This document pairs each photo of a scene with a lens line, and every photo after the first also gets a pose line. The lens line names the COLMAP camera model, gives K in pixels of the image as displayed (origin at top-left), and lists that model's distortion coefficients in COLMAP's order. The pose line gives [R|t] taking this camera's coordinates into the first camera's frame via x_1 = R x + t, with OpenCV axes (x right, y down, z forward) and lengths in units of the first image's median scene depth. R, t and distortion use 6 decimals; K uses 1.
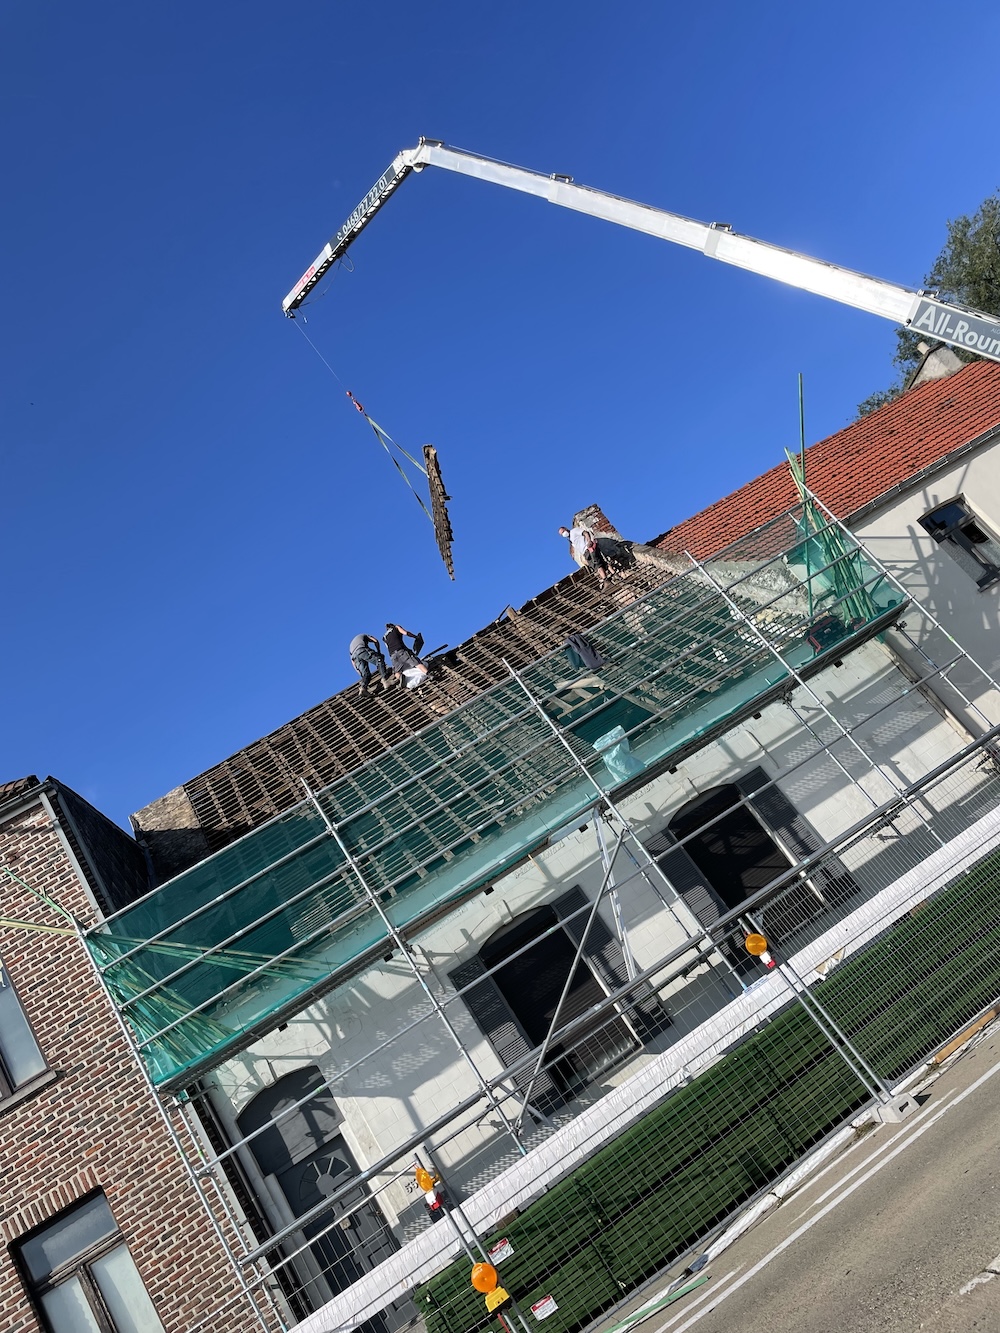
lens RADIAL K [[993.1, 0, 491.3], [0, 993.1, 665.2], [0, 0, 1]] dist [0.042014, -0.041844]
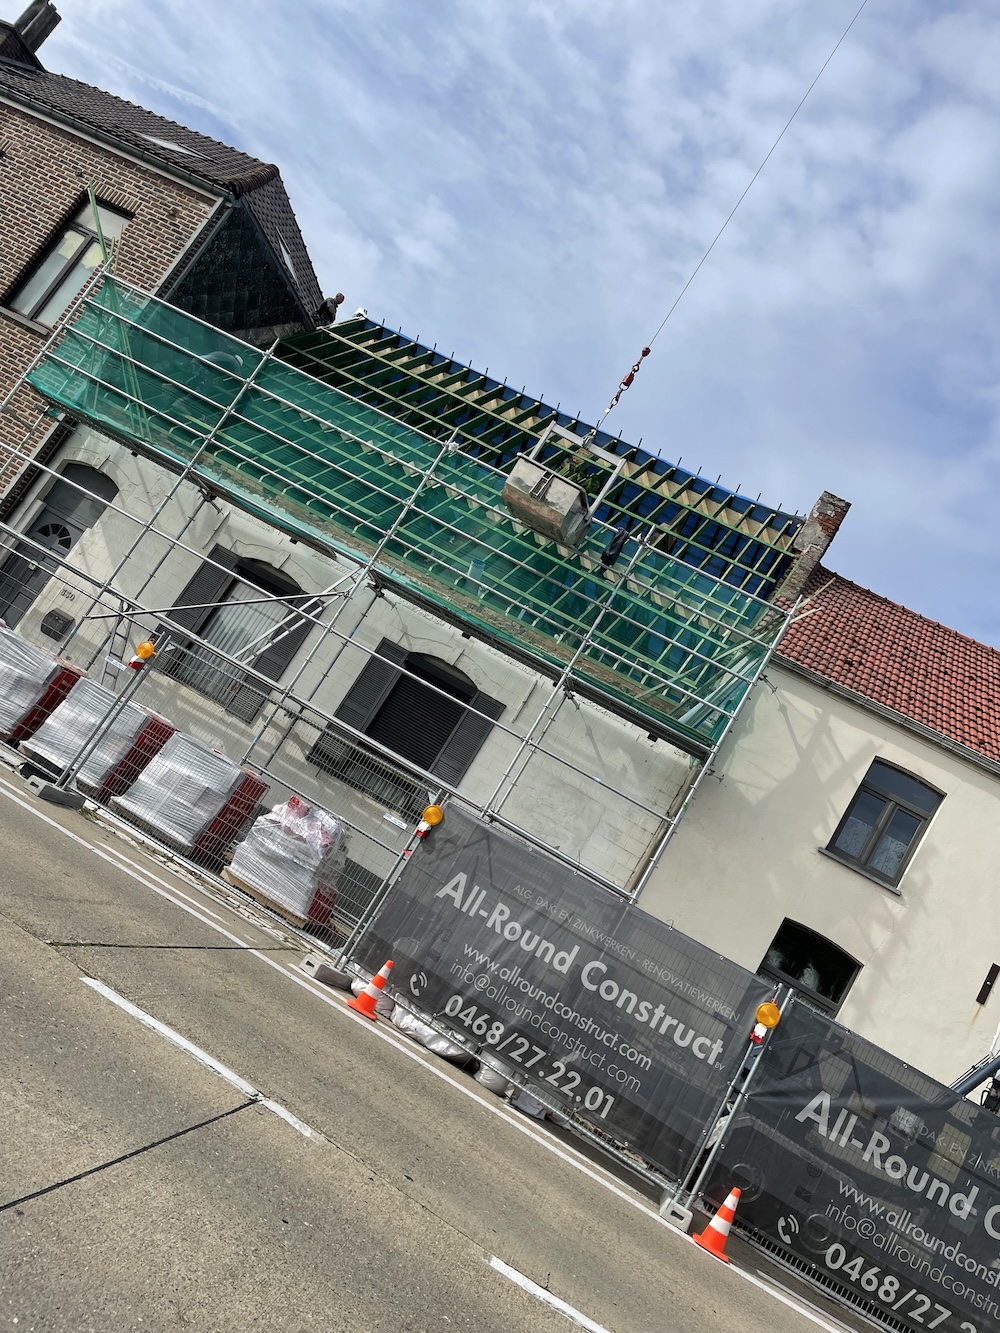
lens RADIAL K [[993.1, 0, 506.1], [0, 993.1, 670.8], [0, 0, 1]] dist [0.042014, -0.041844]
pose [[0.432205, 0.853919, -0.289864, 0.605073], [-0.754615, 0.518464, 0.402183, -0.361005], [0.493716, 0.044910, 0.868463, 0.166811]]
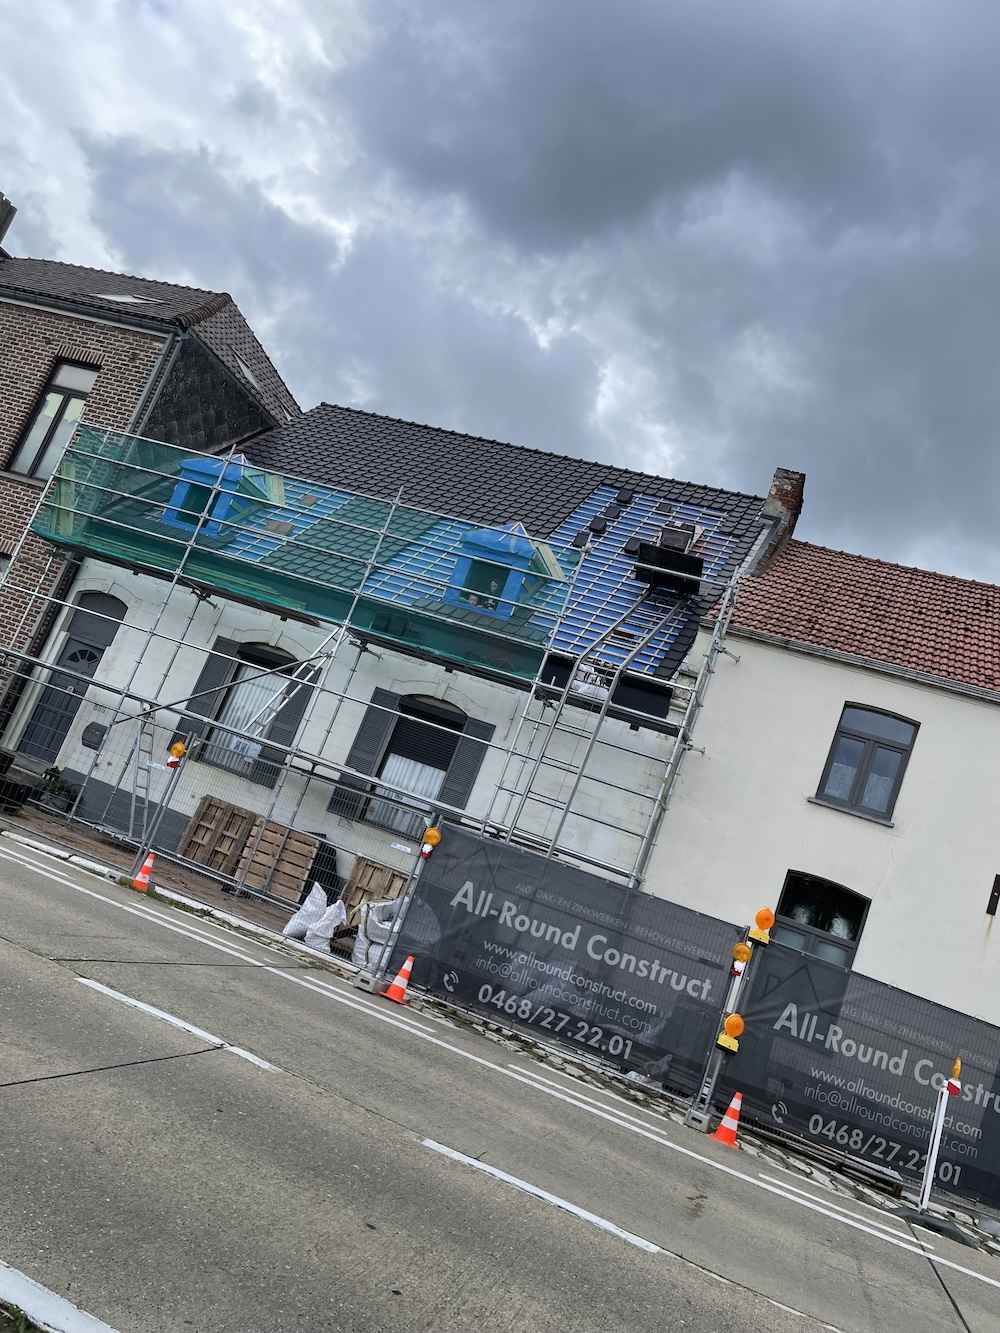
lens RADIAL K [[993.1, 0, 491.0], [0, 993.1, 693.2], [0, 0, 1]] dist [0.042014, -0.041844]
pose [[0.560707, 0.740254, -0.370989, 0.729610], [-0.592515, 0.671678, 0.444718, -0.448800], [0.578389, -0.029540, 0.815226, 0.159944]]
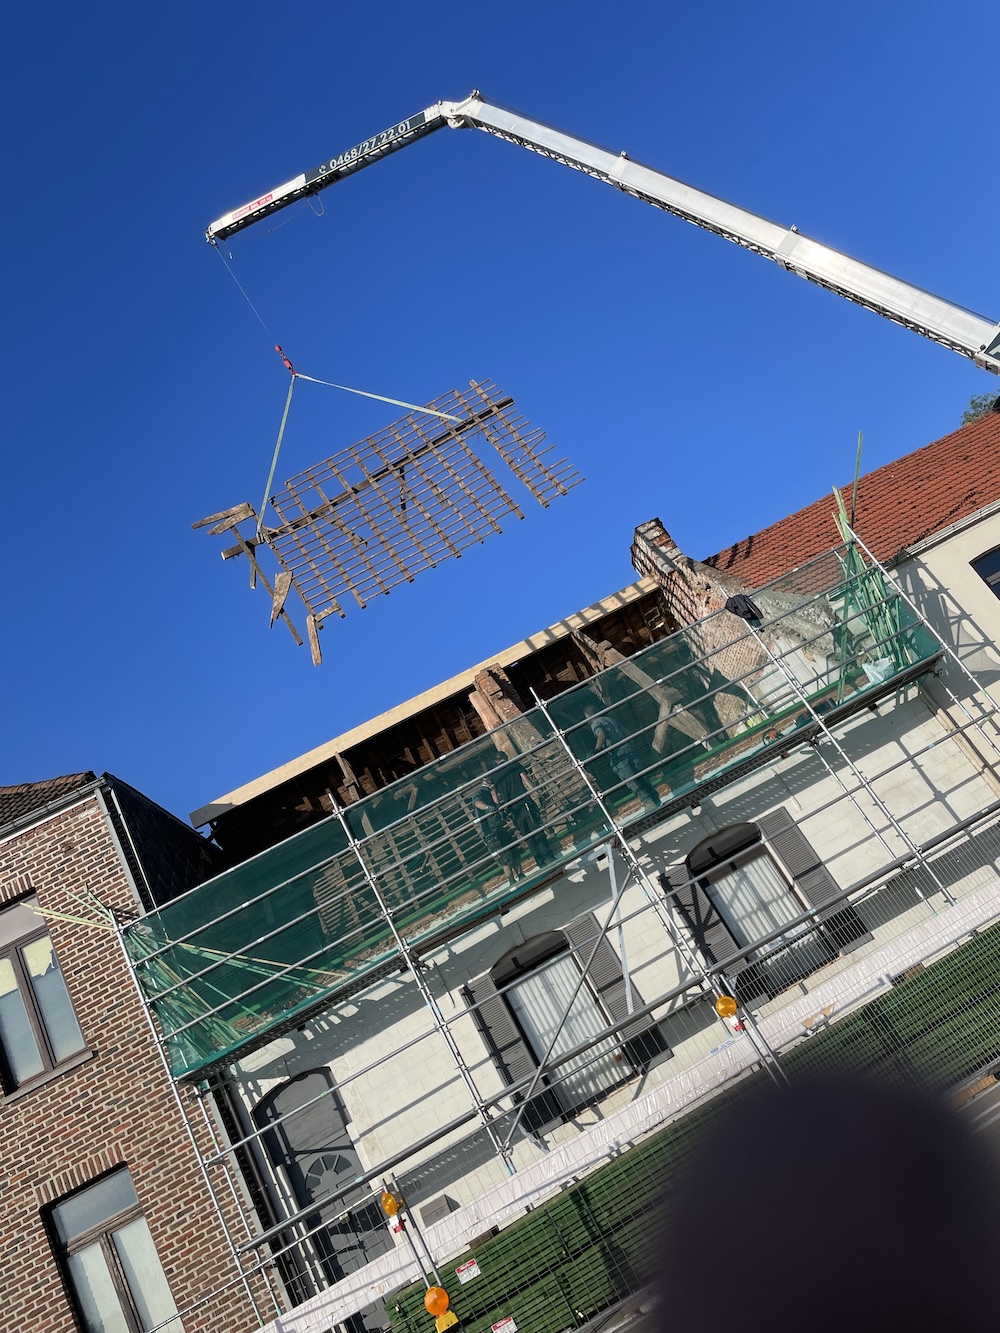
lens RADIAL K [[993.1, 0, 504.4], [0, 993.1, 665.4], [0, 0, 1]] dist [0.042014, -0.041844]
pose [[0.994988, 0.052892, -0.084866, 0.078921], [-0.050251, 0.998193, 0.032961, -0.070116], [0.086456, -0.028531, 0.995847, -0.027042]]
